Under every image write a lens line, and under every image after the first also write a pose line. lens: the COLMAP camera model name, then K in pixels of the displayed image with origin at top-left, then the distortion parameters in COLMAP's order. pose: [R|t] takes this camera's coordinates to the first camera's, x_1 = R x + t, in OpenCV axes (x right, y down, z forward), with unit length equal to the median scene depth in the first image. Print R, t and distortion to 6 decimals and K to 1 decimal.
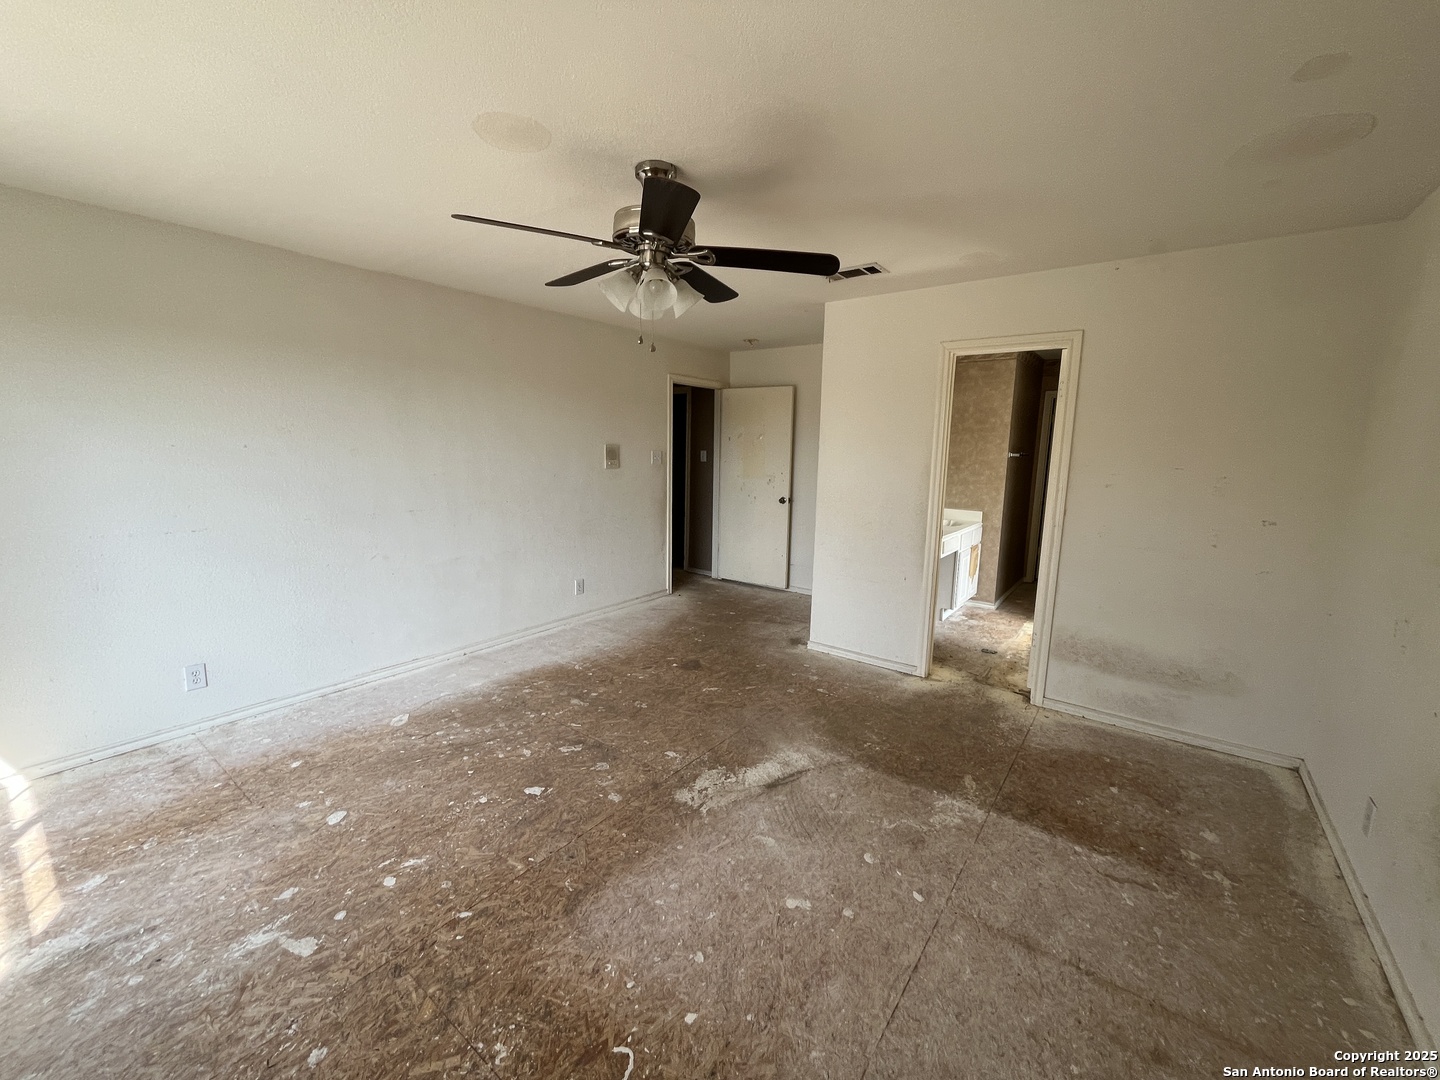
lens RADIAL K [[585.2, 0, 720.3], [0, 585.2, 538.1], [0, 0, 1]] dist [-0.004475, -0.000663]
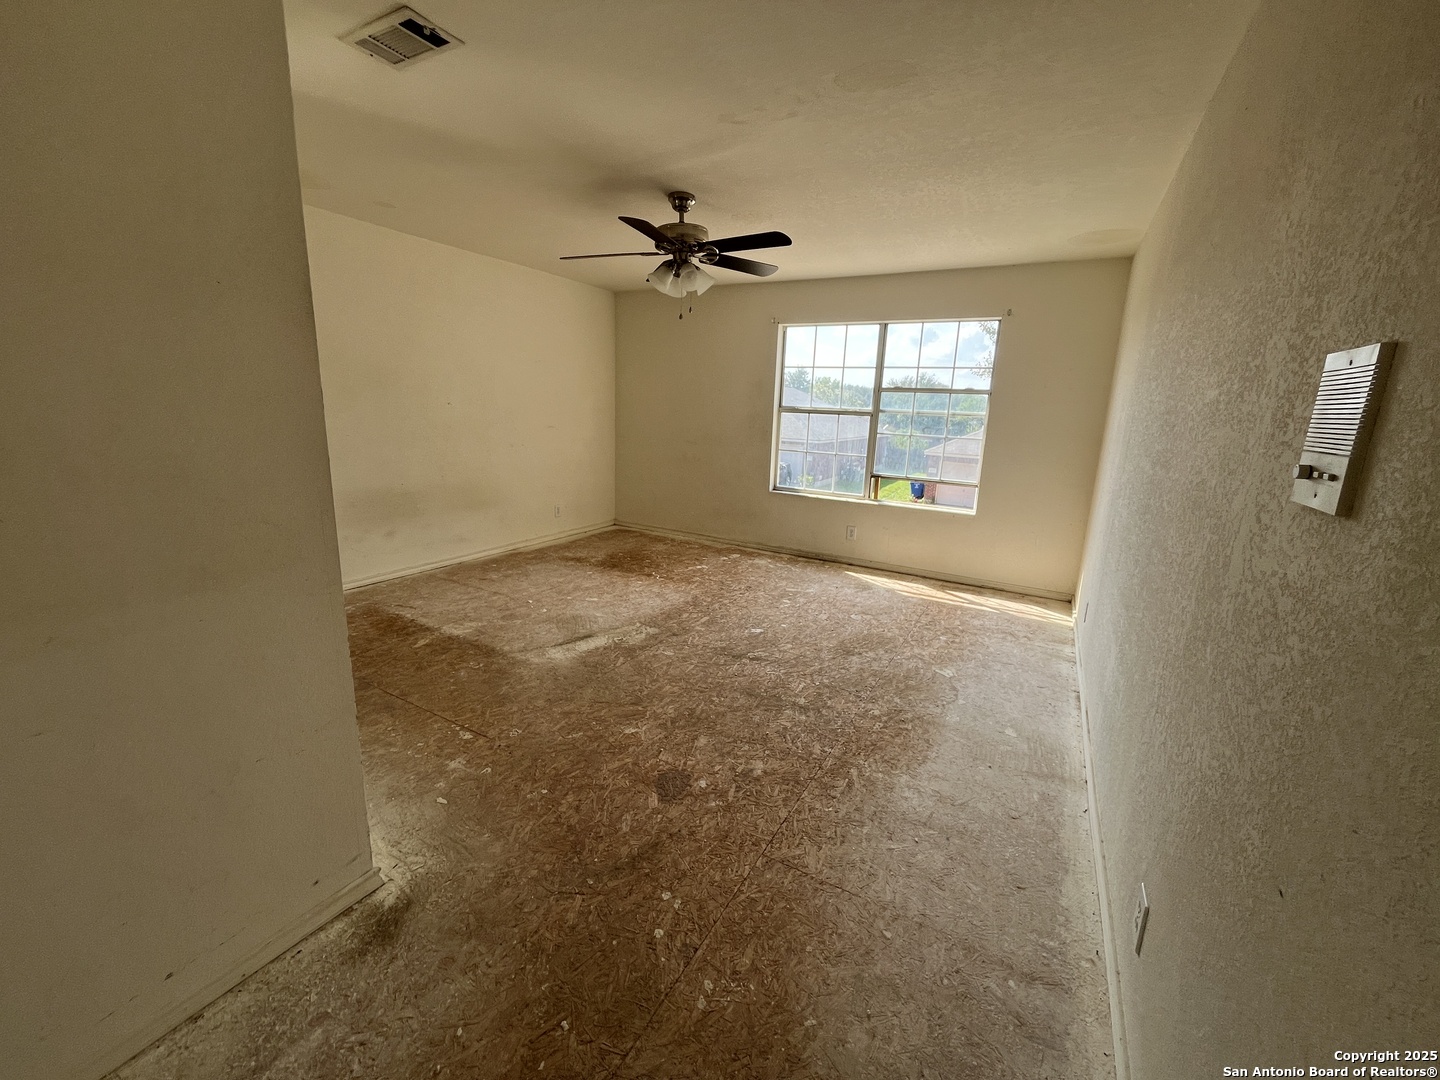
lens RADIAL K [[585.2, 0, 719.9], [0, 585.2, 536.5], [0, 0, 1]] dist [-0.004475, -0.000663]
pose [[-0.989558, -0.028355, -0.141318, -0.015310], [-0.079016, 0.926718, 0.367356, -0.291296], [0.120545, 0.374687, -0.919282, 2.108071]]
